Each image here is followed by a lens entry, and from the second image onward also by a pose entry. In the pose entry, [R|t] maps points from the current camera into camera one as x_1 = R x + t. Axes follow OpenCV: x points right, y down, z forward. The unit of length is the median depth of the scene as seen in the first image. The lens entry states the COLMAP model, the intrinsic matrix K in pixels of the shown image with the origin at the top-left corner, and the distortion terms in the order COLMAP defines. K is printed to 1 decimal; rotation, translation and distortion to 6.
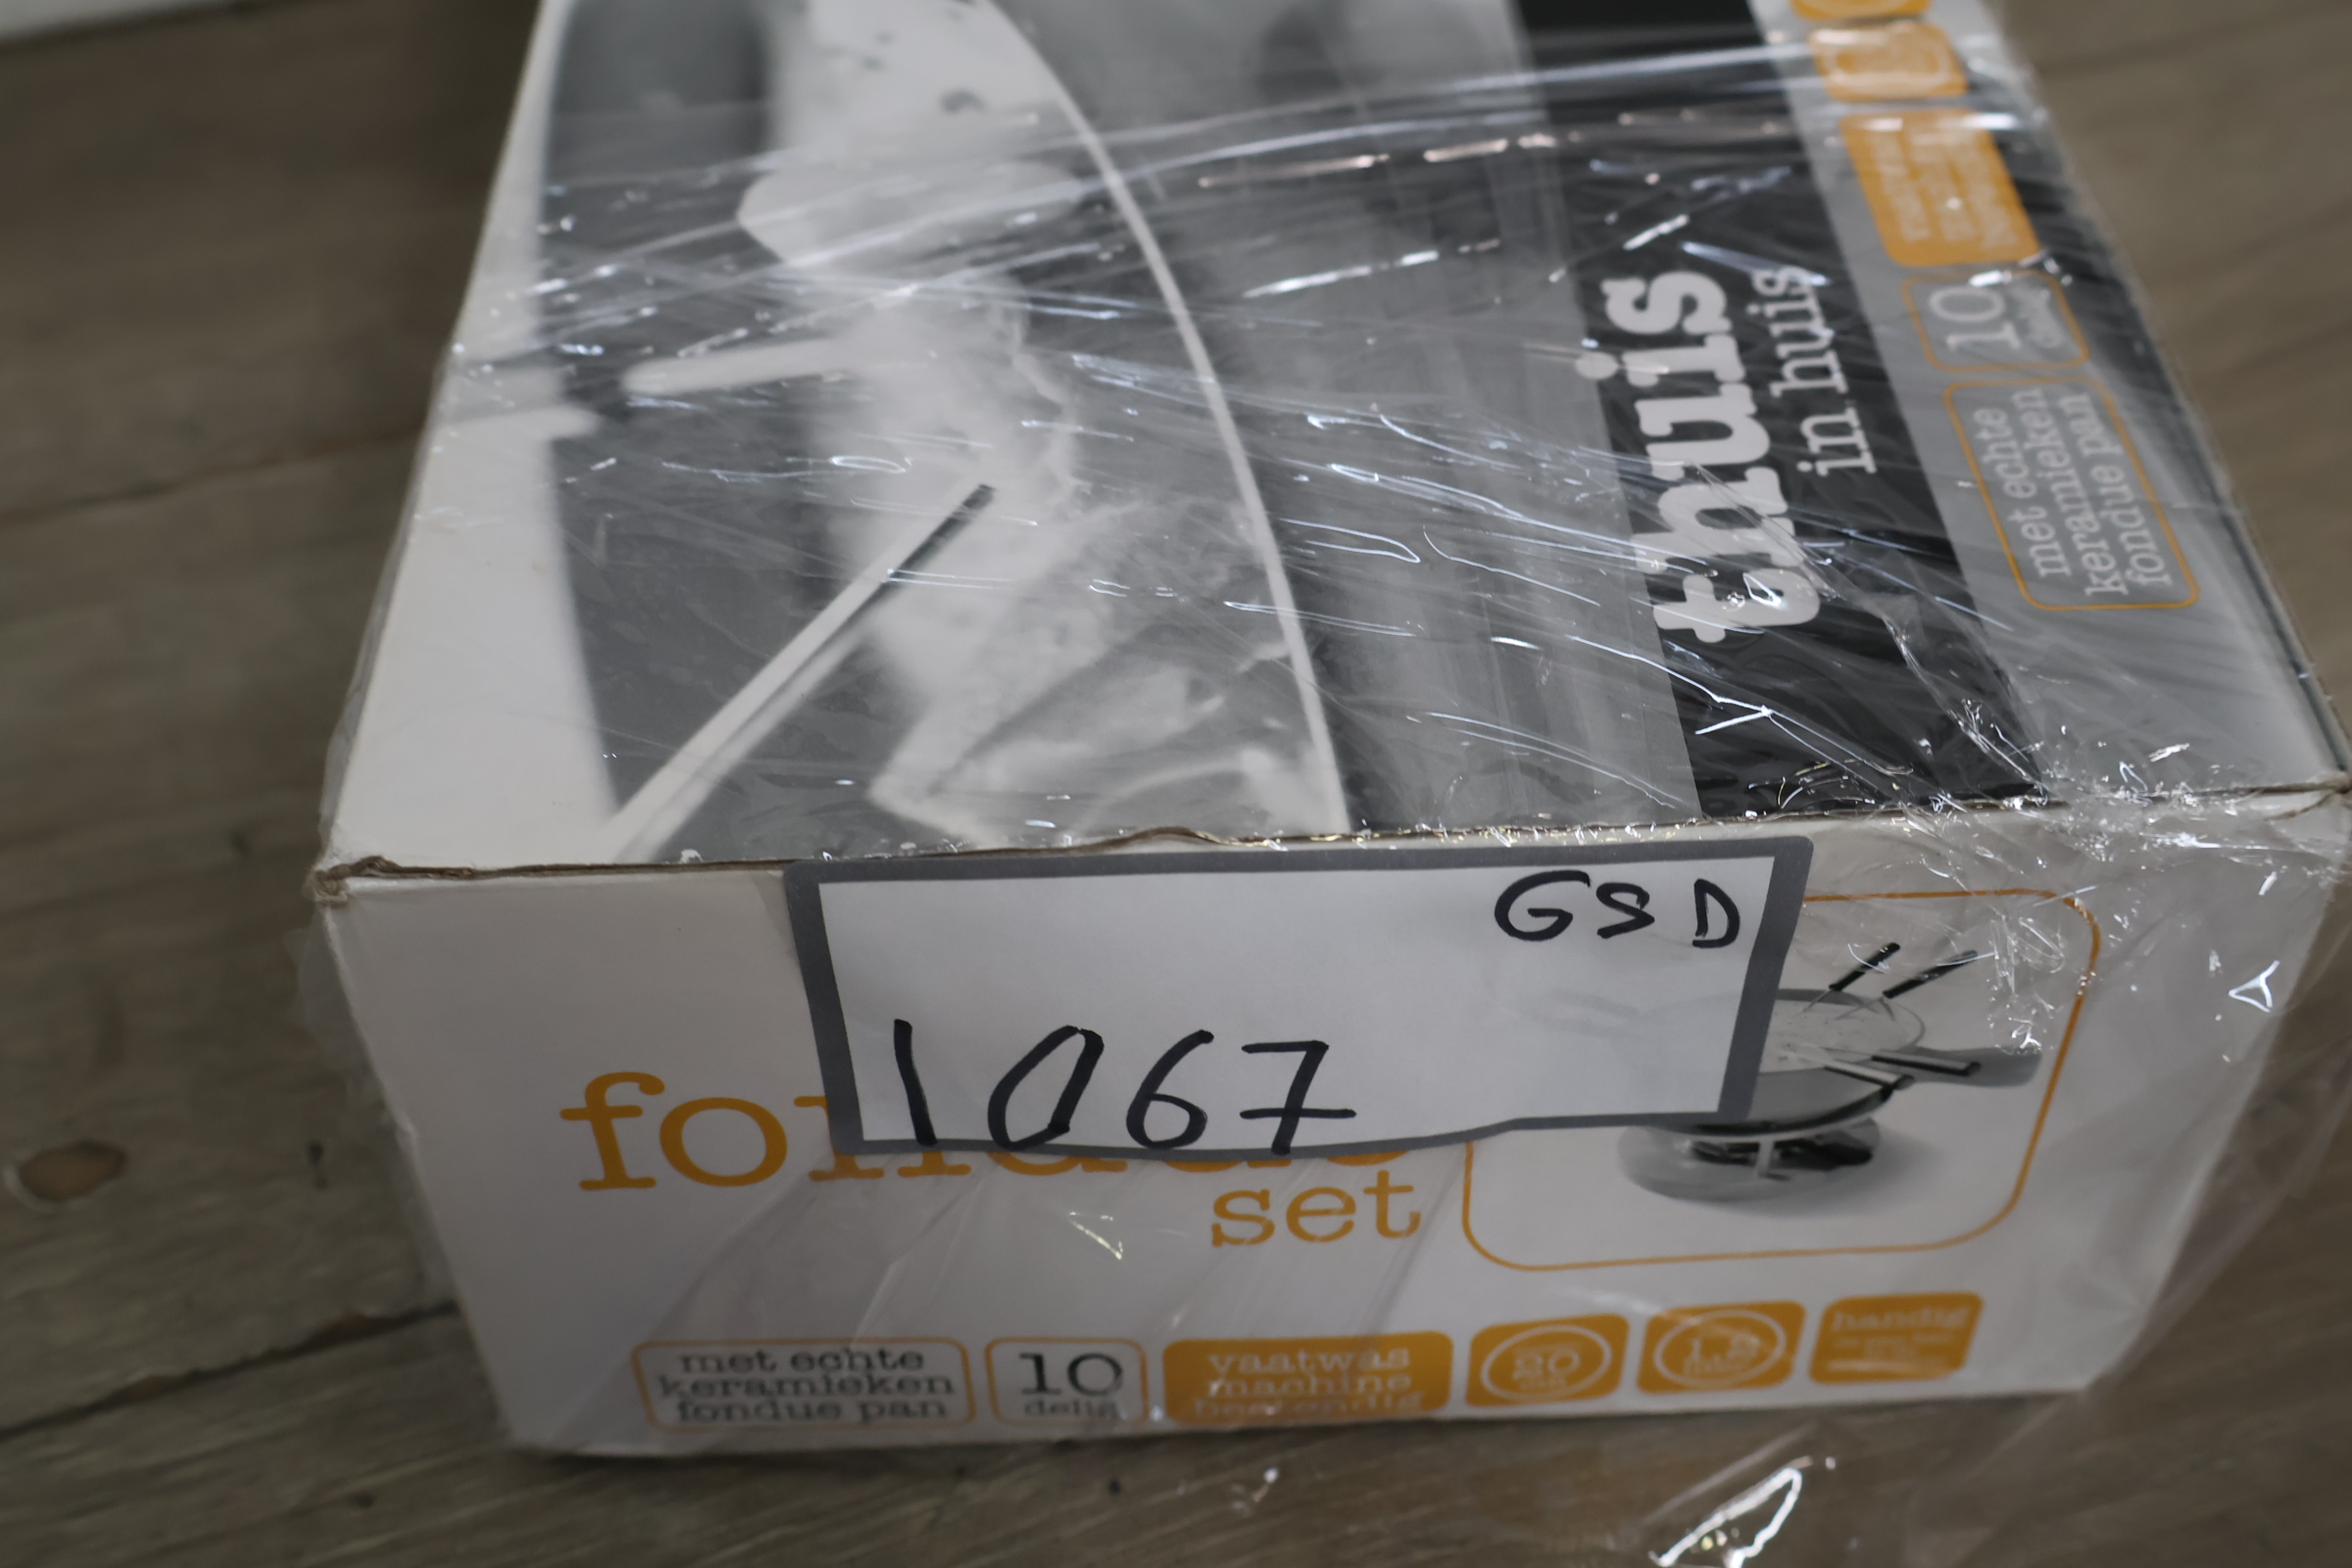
lens RADIAL K [[2623.2, 0, 1172.8], [0, 2623.2, 778.3], [0, 0, 1]] dist [-0.001931, 0.000000]
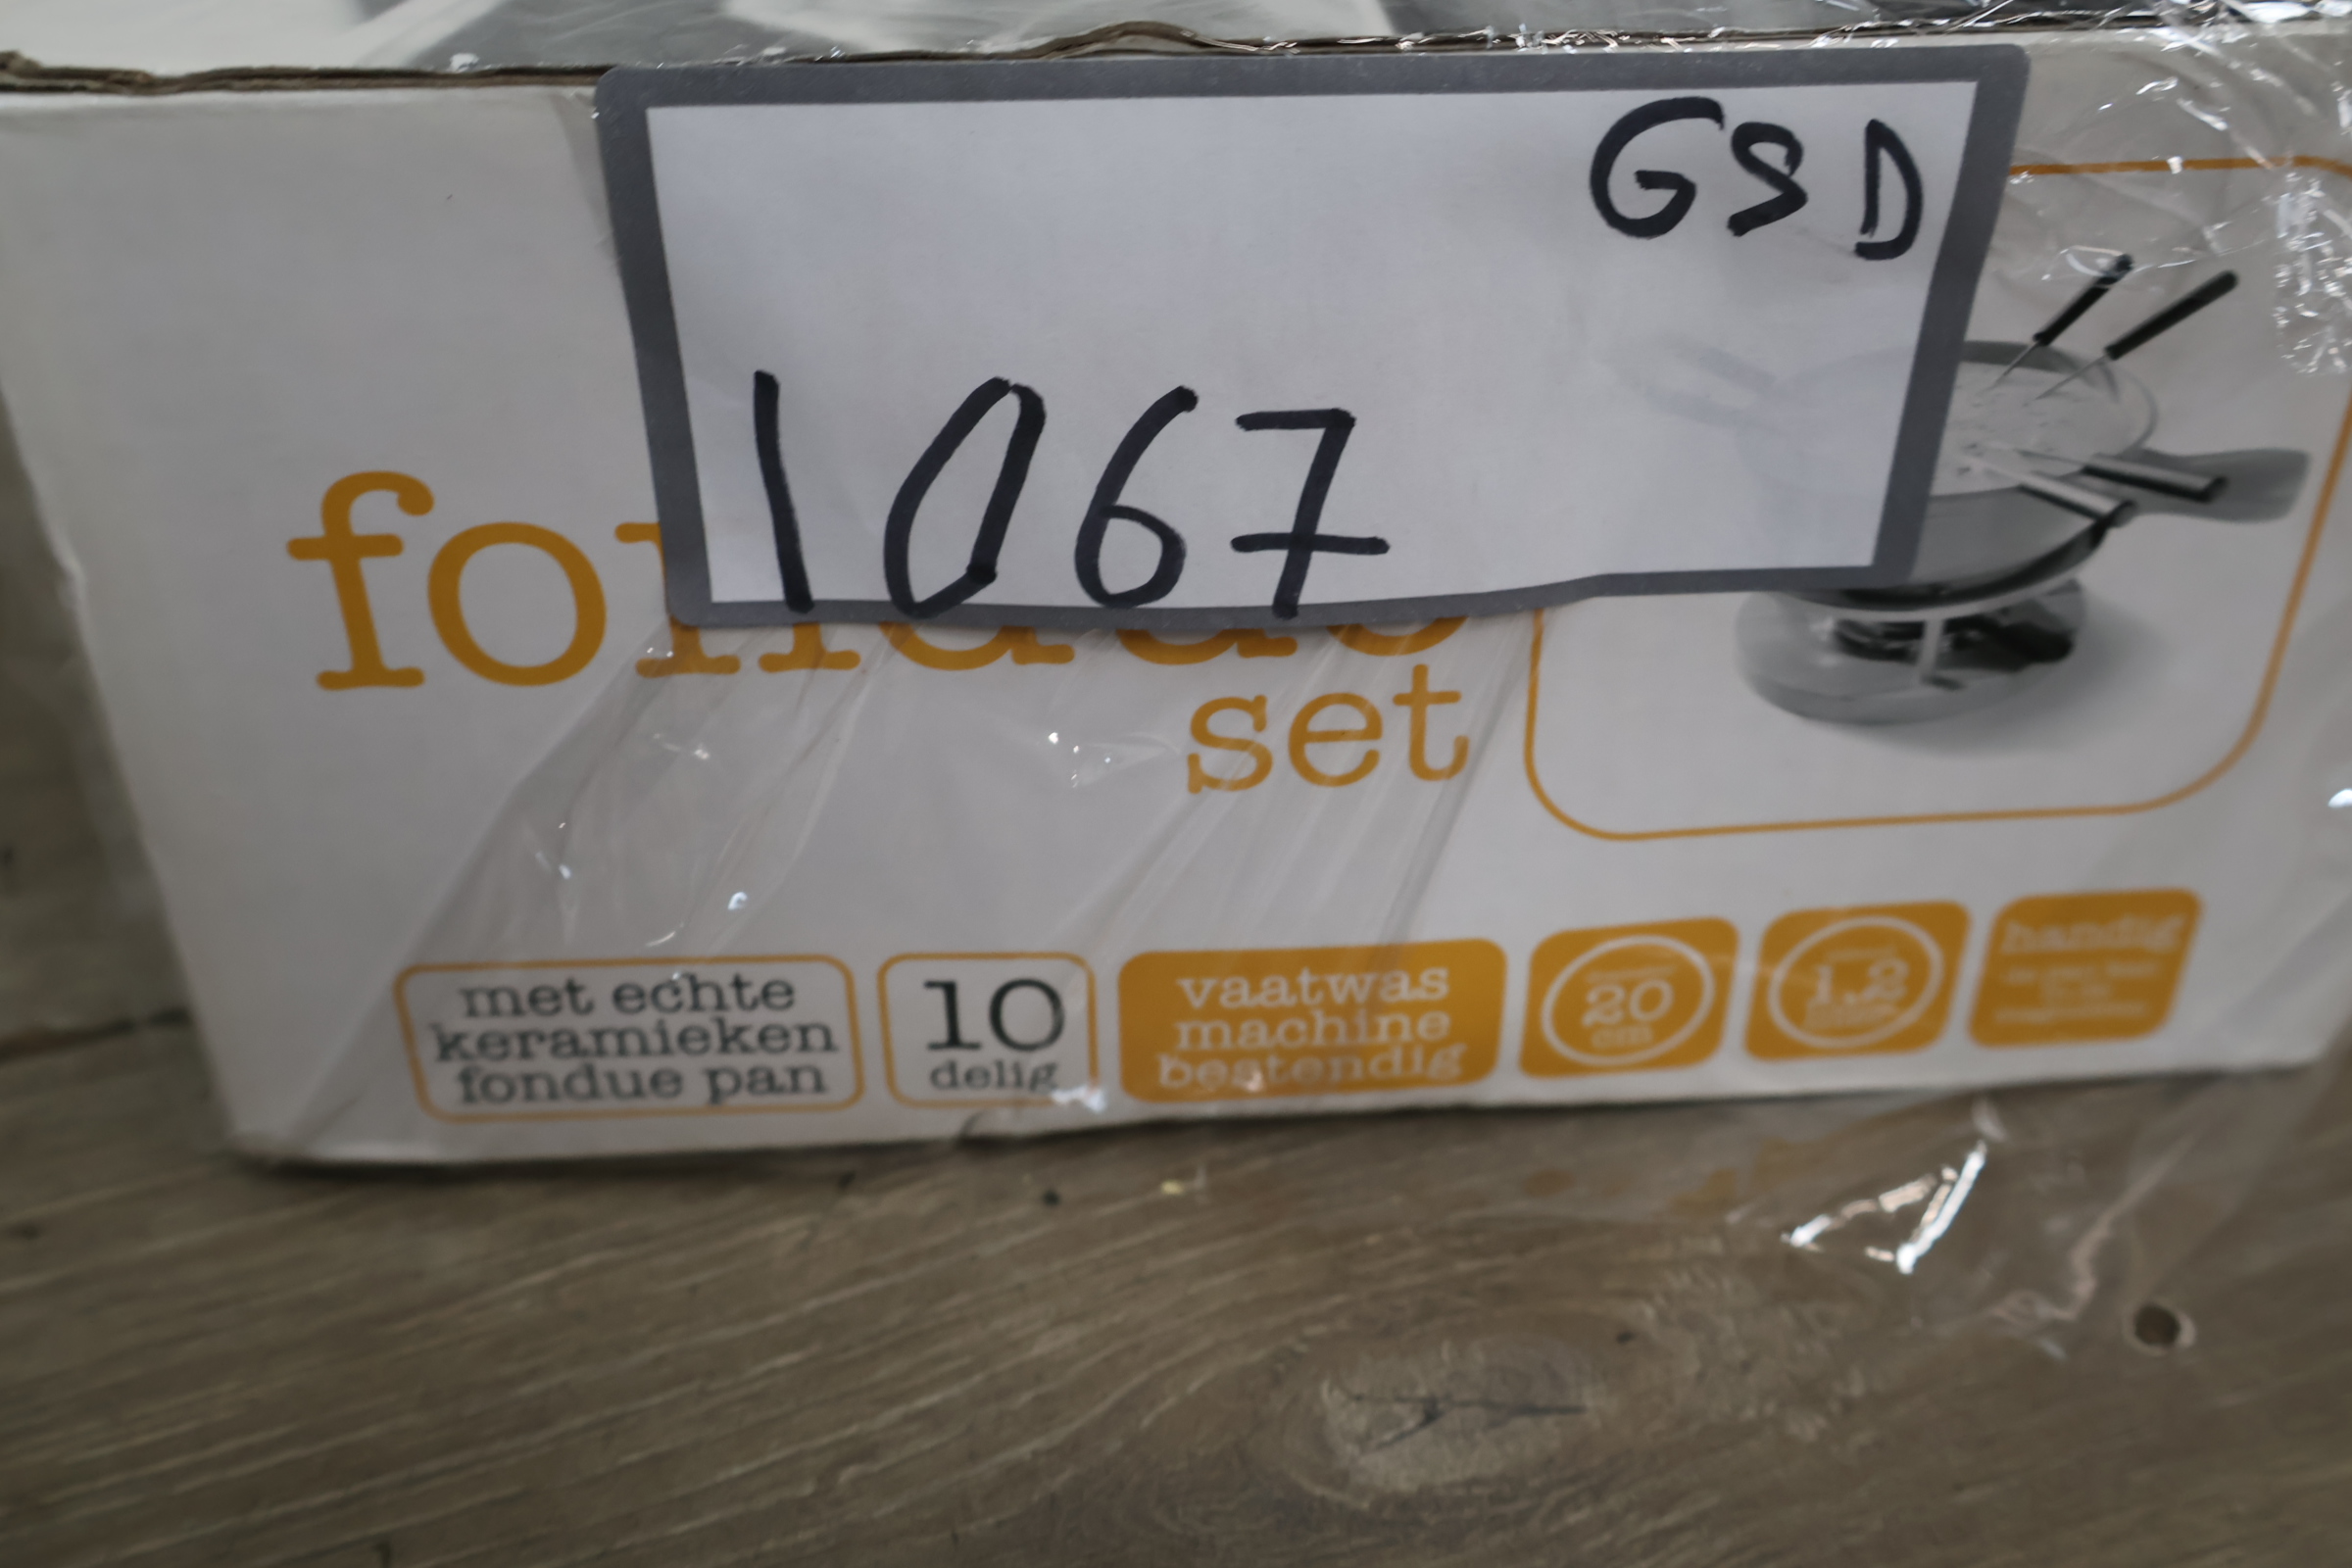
lens RADIAL K [[2623.2, 0, 1176.2], [0, 2623.2, 791.0], [0, 0, 1]] dist [-0.001931, 0.000000]
pose [[0.999189, -0.001410, 0.040244, -0.017985], [0.005927, 0.993651, -0.112351, 0.262722], [-0.039830, 0.112498, 0.992853, 0.269282]]
